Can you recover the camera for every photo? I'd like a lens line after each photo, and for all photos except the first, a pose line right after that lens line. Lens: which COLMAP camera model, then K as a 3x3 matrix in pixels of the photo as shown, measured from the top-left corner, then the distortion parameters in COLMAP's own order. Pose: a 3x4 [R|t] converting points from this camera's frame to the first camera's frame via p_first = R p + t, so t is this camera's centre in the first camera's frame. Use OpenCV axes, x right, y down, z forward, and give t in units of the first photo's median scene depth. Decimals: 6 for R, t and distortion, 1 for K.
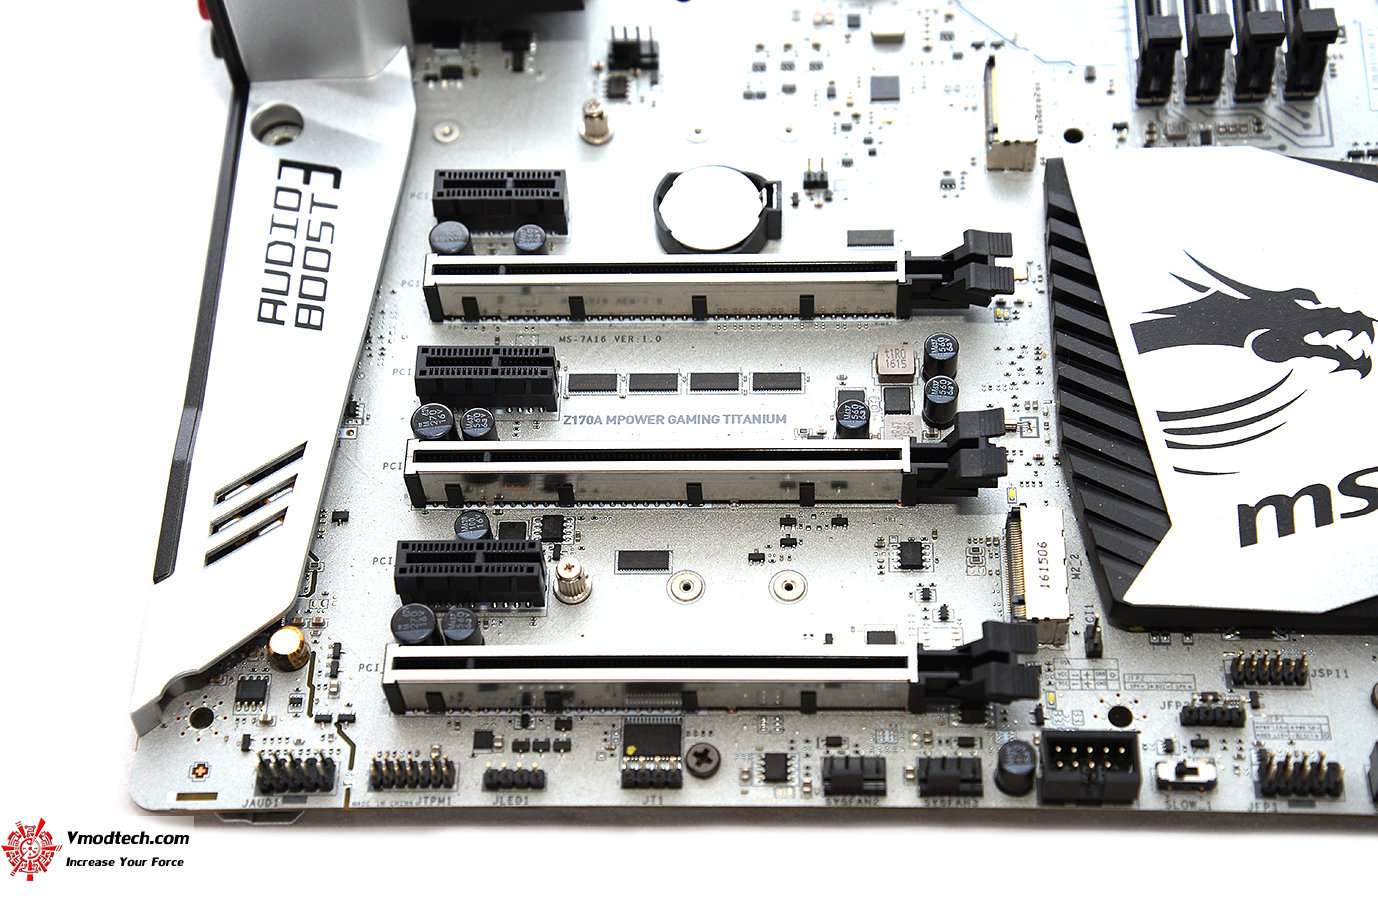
lens RADIAL K [[2370.2, 0, 689.0], [0, 2370.2, 460.0], [0, 0, 1]] dist [0.320367, 0.132367]
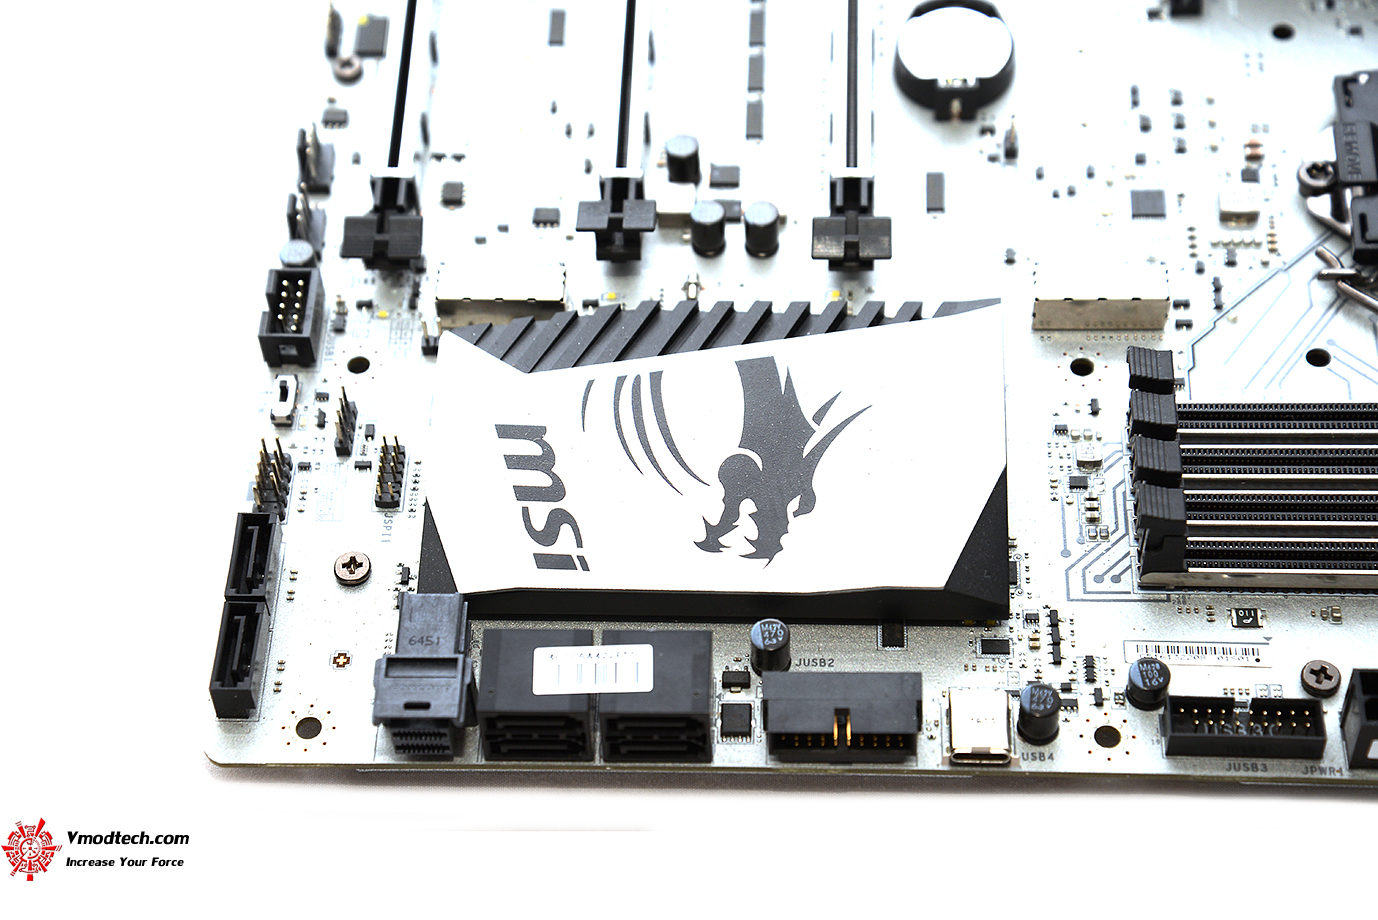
lens RADIAL K [[2824.3, 0, 670.0], [0, 2824.3, 460.3], [0, 0, 1]] dist [0.437938, 0.037609]
pose [[-0.013658, 0.834315, -0.551118, 0.841421], [-0.824887, 0.302112, 0.477796, -0.548403], [0.565132, 0.461136, 0.684090, 0.240739]]
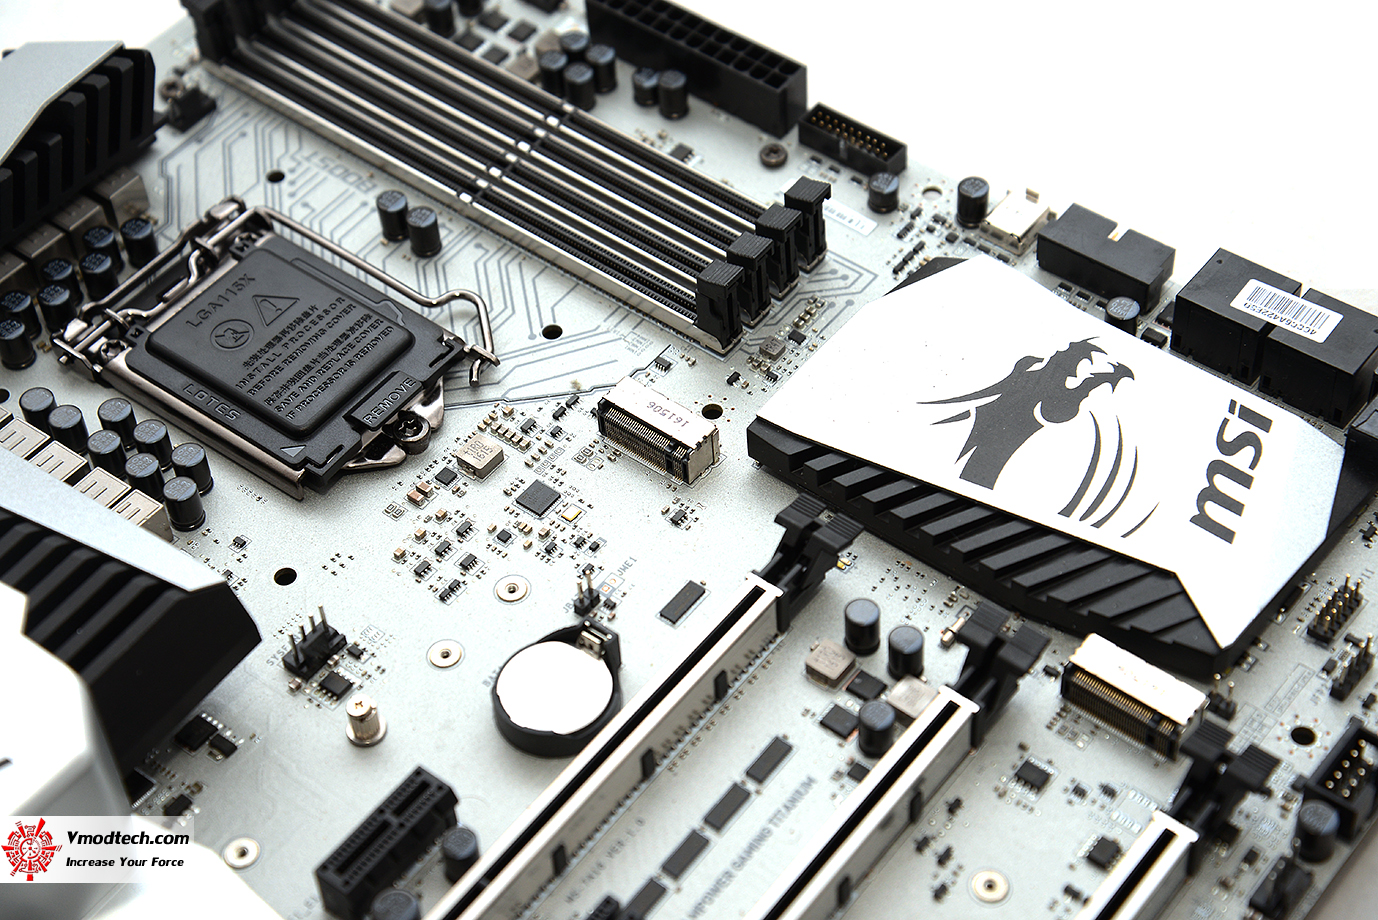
lens RADIAL K [[2555.3, 0, 689.0], [0, 2555.3, 460.0], [0, 0, 1]] dist [0.349021, 0.030014]
pose [[0.604722, -0.596022, 0.528270, -0.452413], [0.689647, 0.723643, 0.026998, -0.171055], [-0.398370, 0.347993, 0.848647, 0.135059]]
